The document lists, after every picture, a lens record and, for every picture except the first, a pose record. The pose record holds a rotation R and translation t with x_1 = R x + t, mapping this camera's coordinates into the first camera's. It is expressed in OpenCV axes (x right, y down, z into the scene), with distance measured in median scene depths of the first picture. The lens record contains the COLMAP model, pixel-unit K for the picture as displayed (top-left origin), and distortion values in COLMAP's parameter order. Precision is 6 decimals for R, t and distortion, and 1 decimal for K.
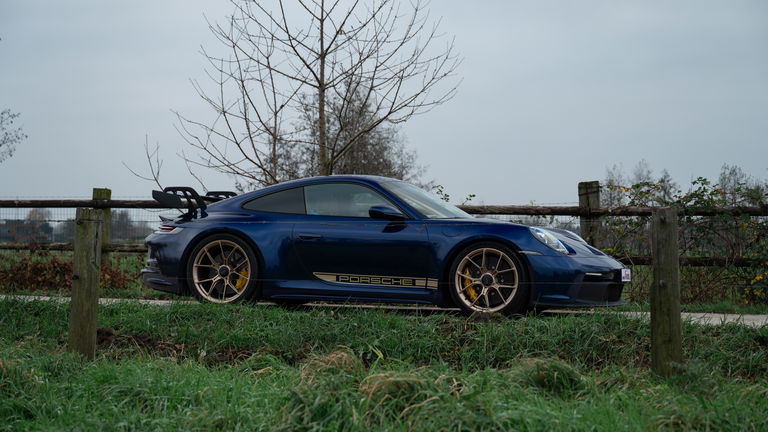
lens RADIAL K [[1379.5, 0, 383.9], [0, 1379.5, 214.9], [0, 0, 1]] dist [-0.062730, 0.000000]
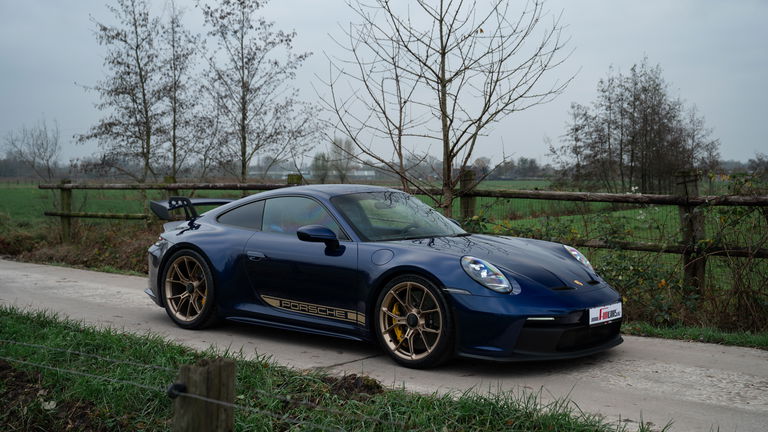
lens RADIAL K [[878.4, 0, 384.2], [0, 878.4, 218.6], [0, 0, 1]] dist [-0.132128, 0.000000]
pose [[0.925962, 0.006757, -0.377556, 0.254387], [0.019840, 0.997588, 0.066511, -0.048575], [0.377095, -0.069078, 0.923595, 0.503289]]
